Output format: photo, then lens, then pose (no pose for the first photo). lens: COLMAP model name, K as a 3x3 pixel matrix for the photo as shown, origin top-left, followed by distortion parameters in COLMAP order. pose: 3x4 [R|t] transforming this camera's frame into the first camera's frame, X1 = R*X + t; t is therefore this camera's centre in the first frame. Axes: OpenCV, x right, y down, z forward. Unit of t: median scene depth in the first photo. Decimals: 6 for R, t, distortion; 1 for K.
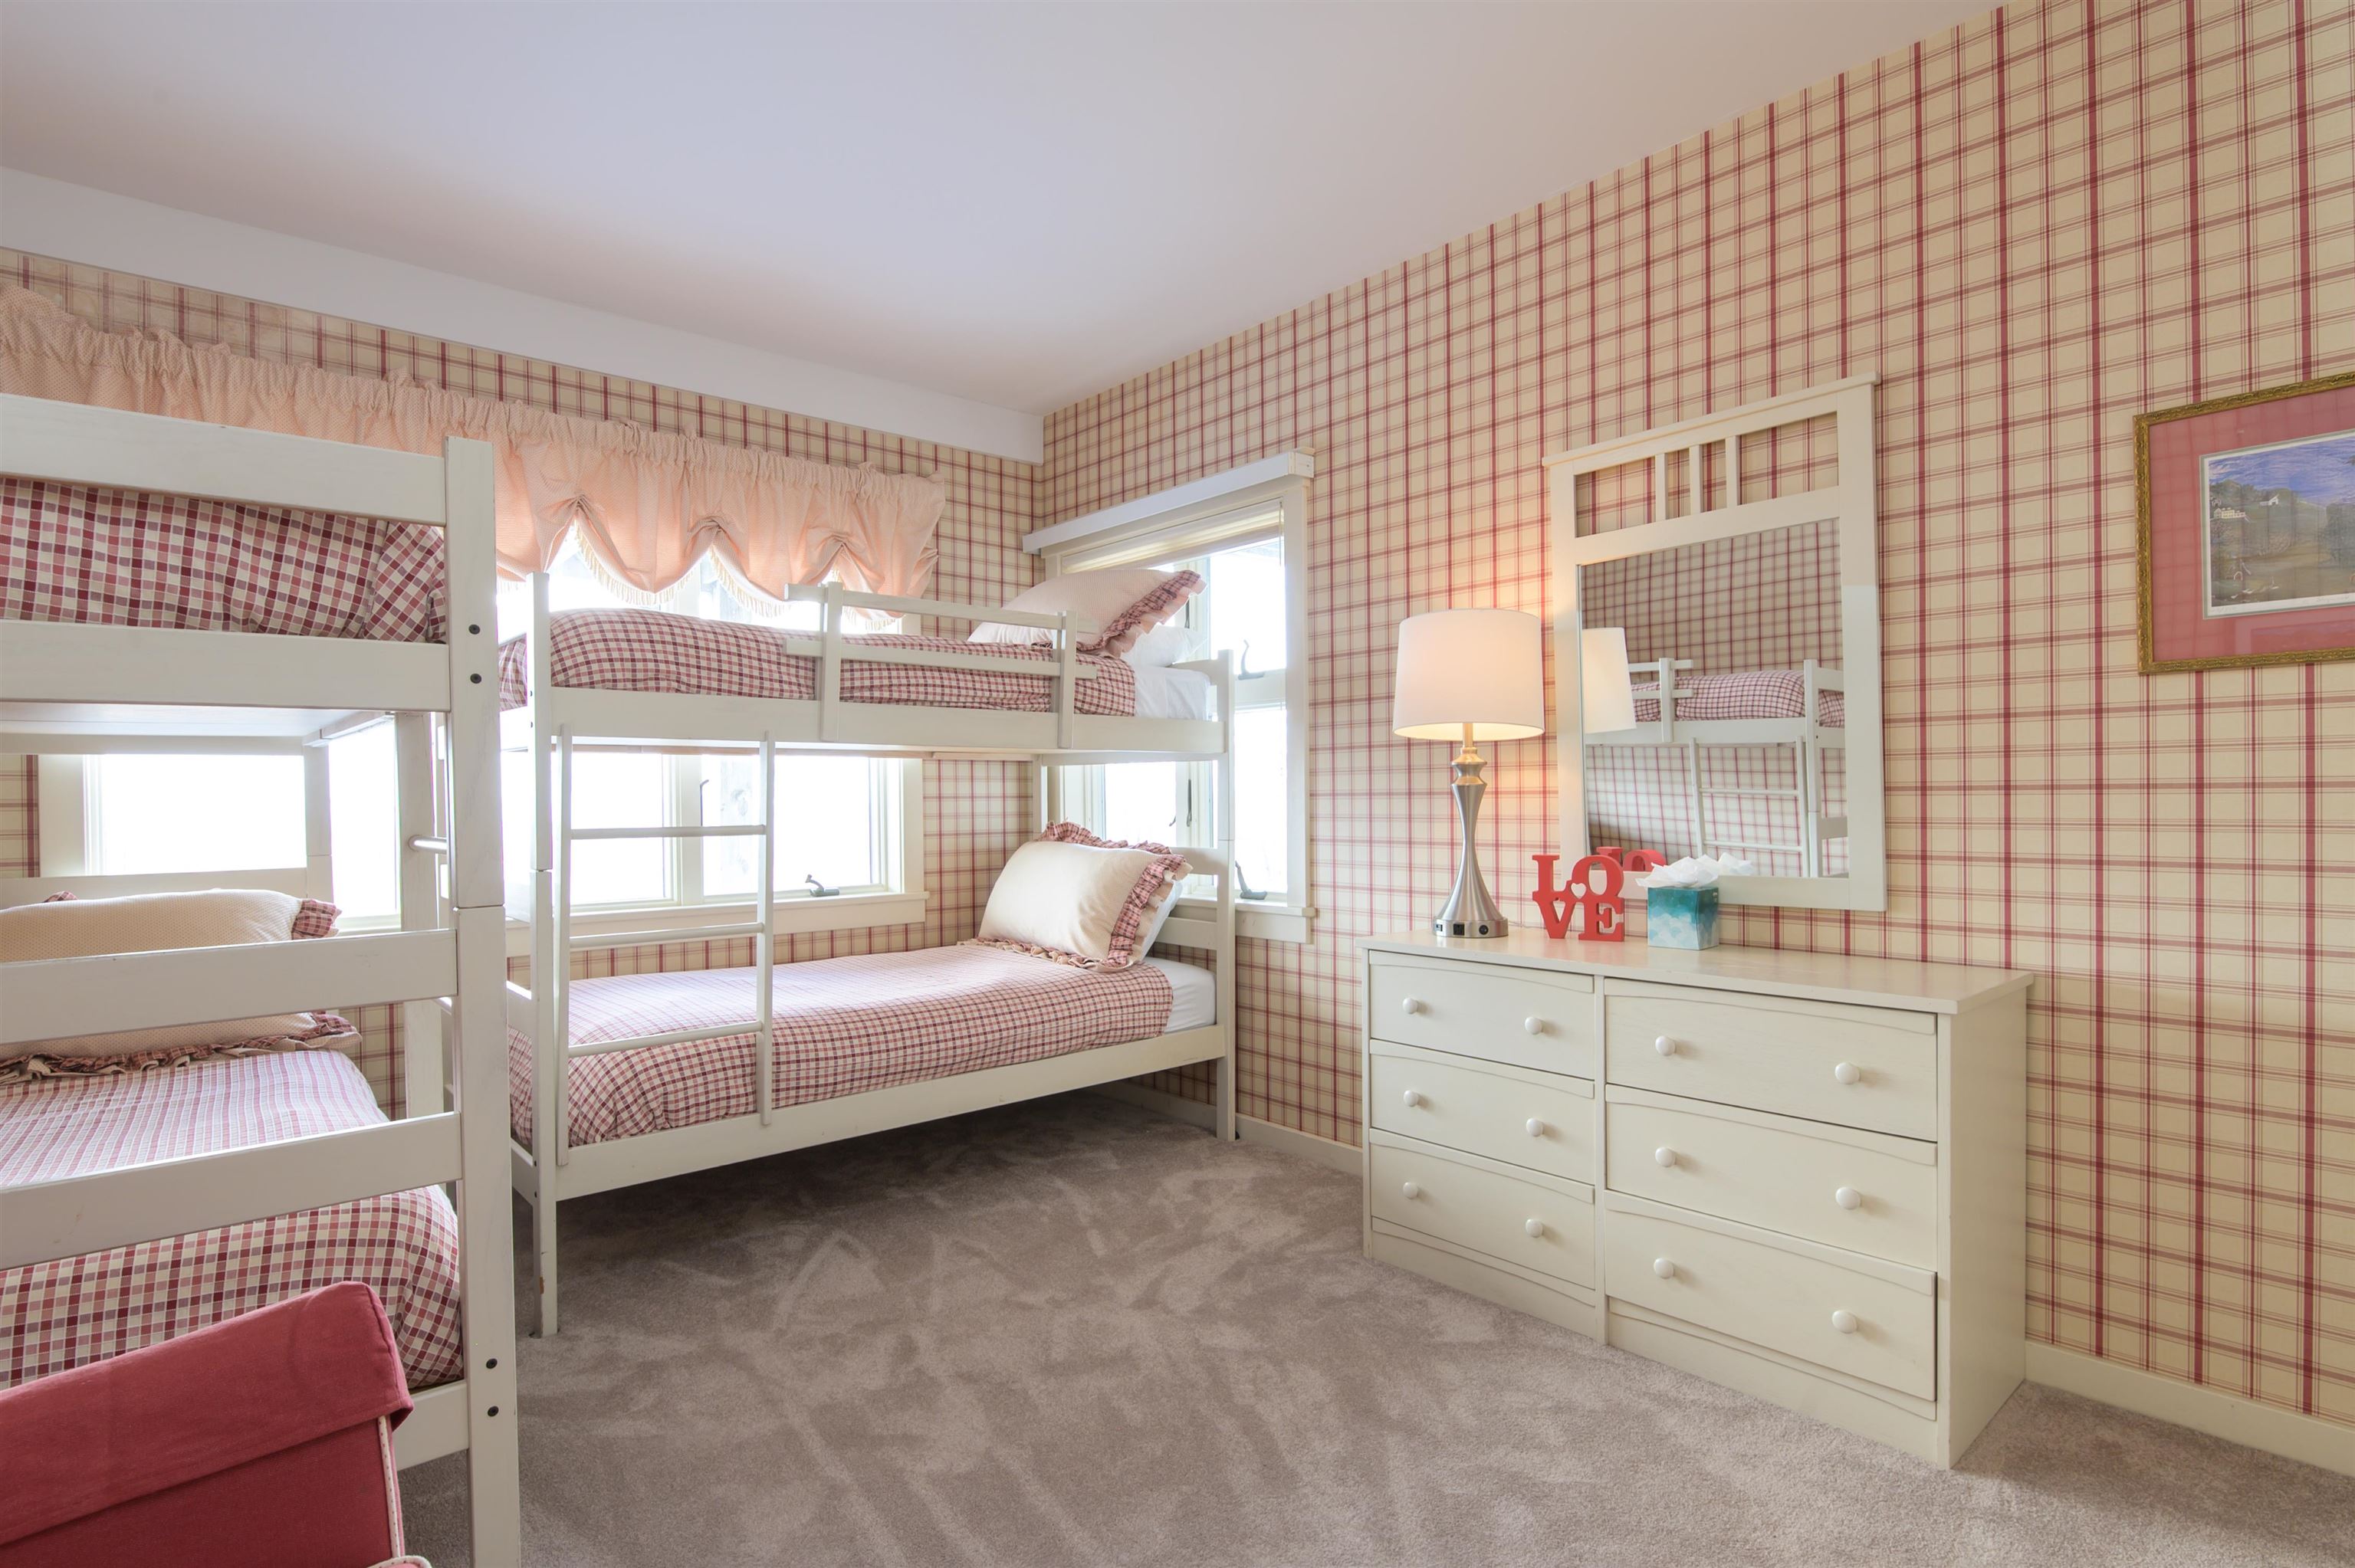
lens RADIAL K [[1176.6, 0, 1155.8], [0, 1176.6, 823.4], [0, 0, 1]] dist [-0.015151, -0.001614]
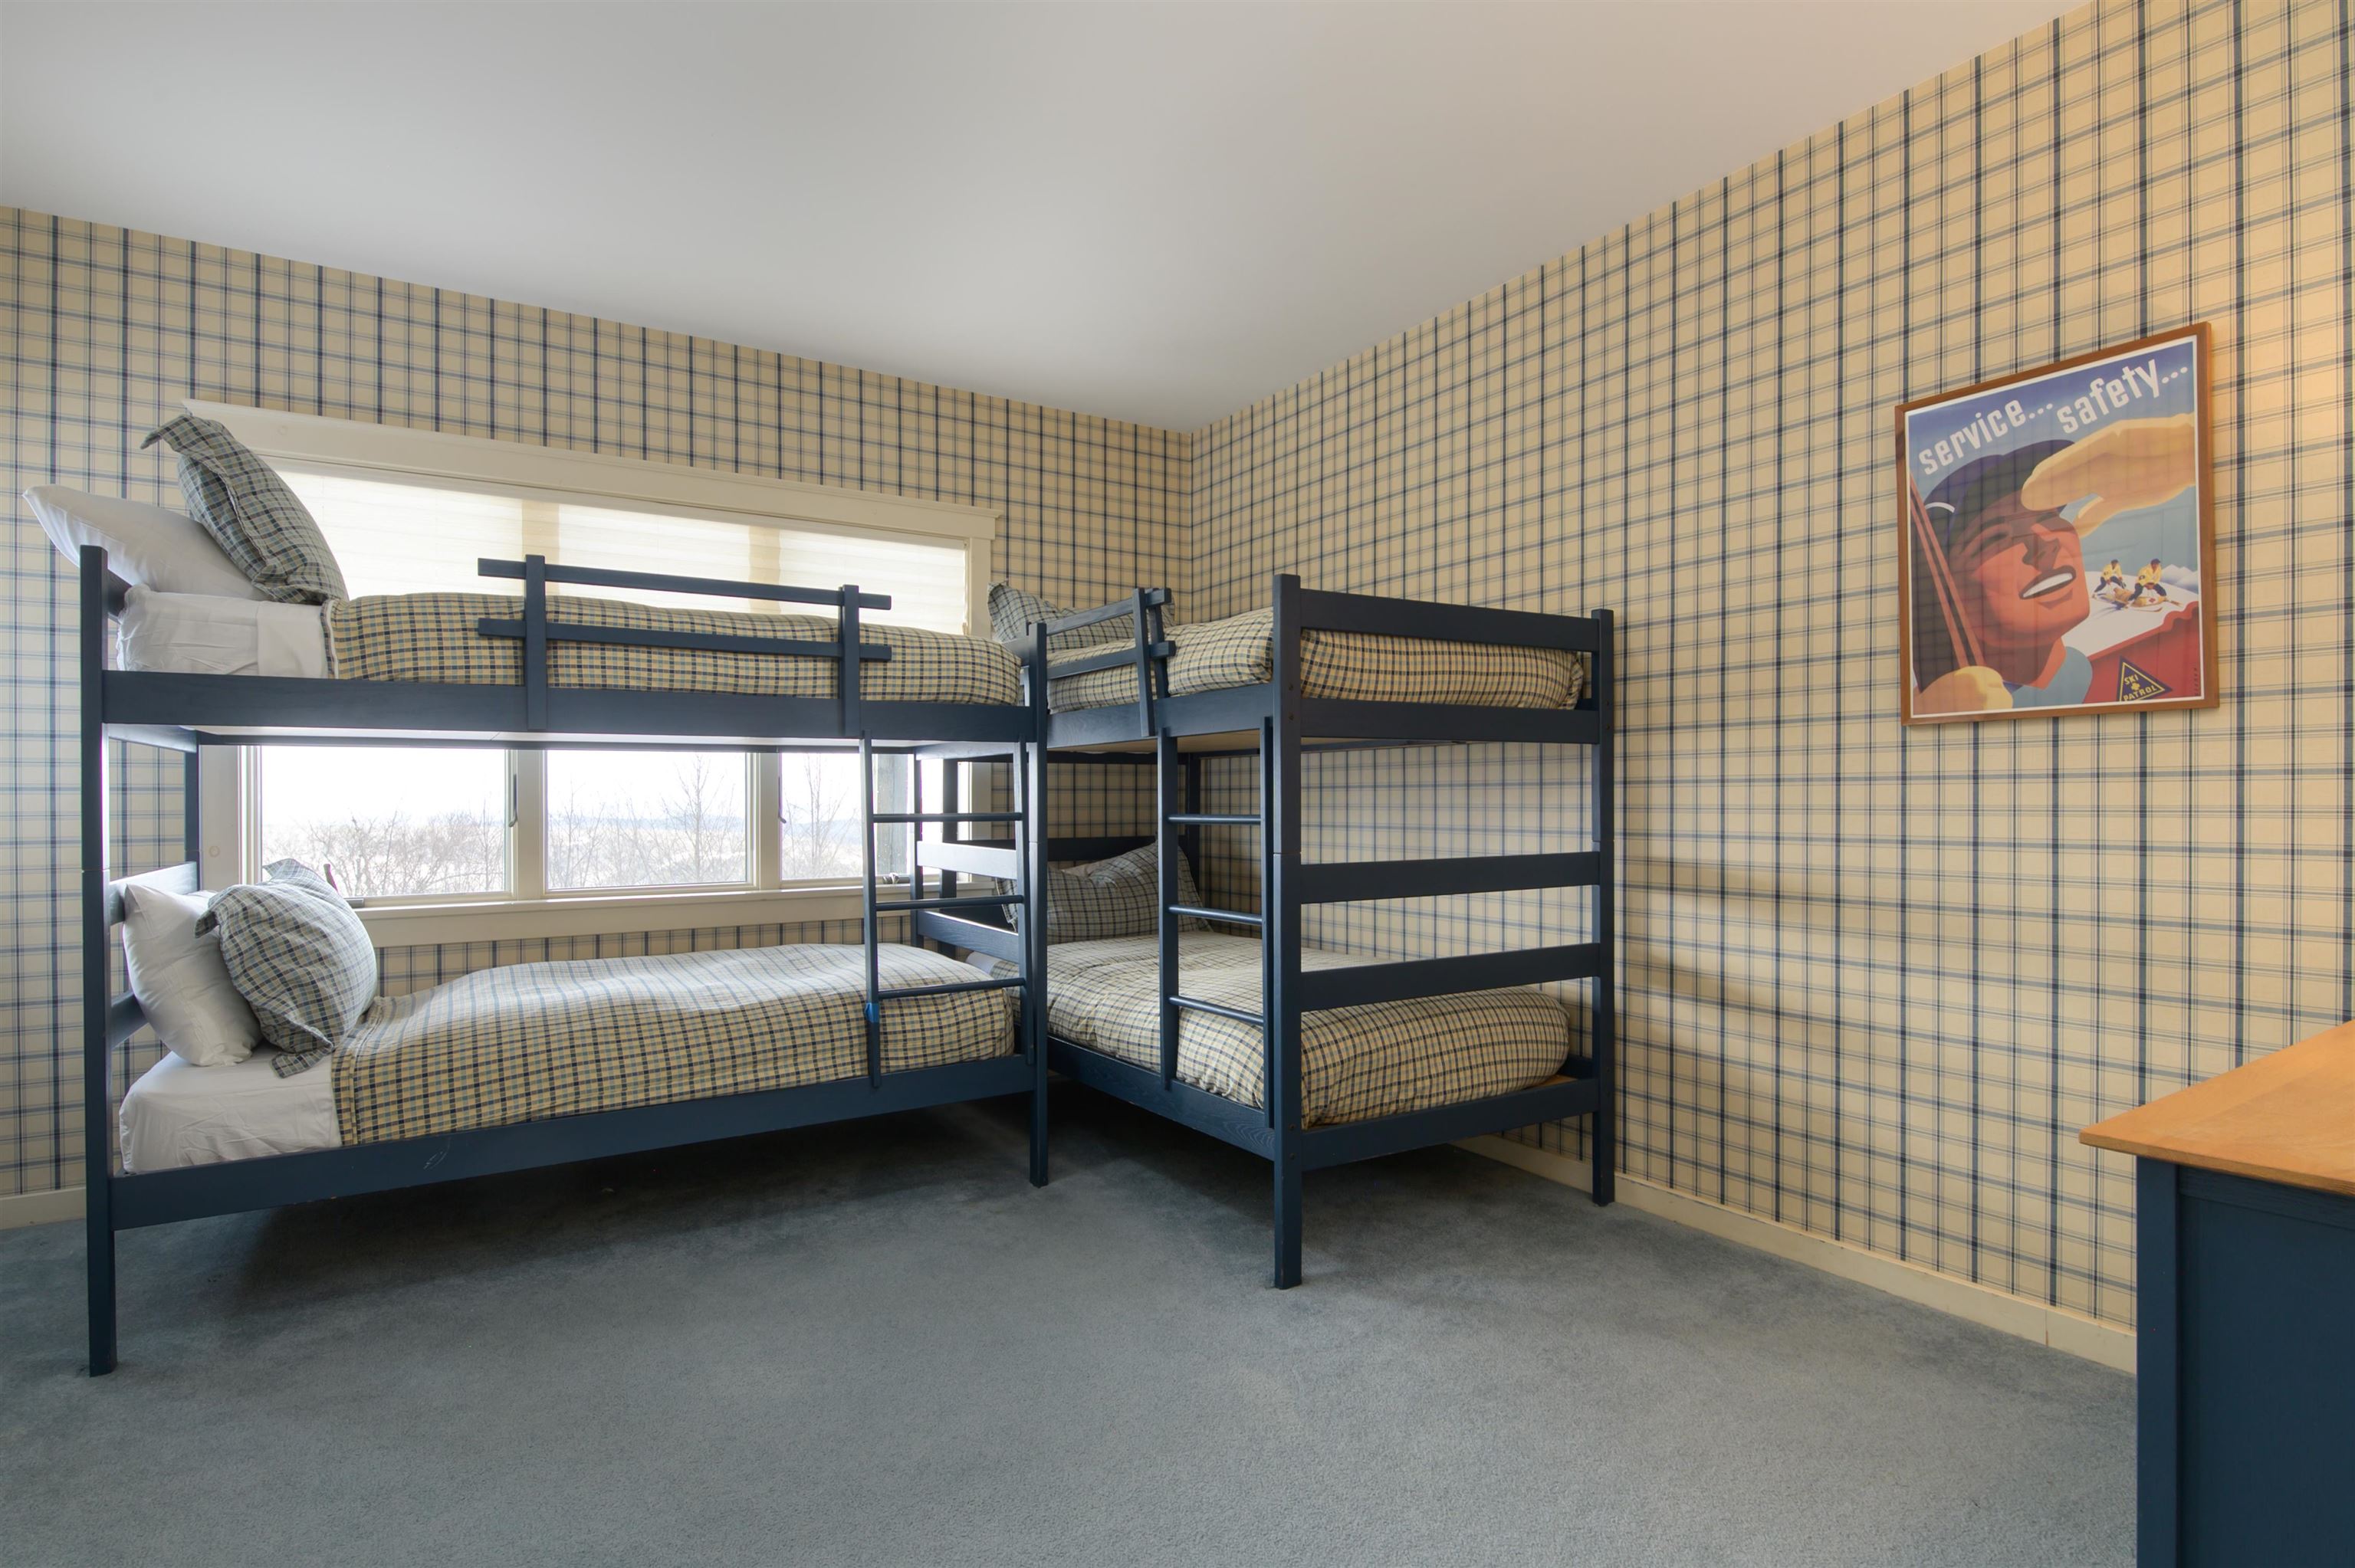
lens RADIAL K [[1176.6, 0, 1180.8], [0, 1176.6, 785.5], [0, 0, 1]] dist [-0.015151, -0.001614]
pose [[0.990326, -0.005178, -0.138661, 0.069545], [0.001808, 0.999700, -0.024419, 0.001163], [0.138746, 0.023932, 0.990039, -0.082284]]
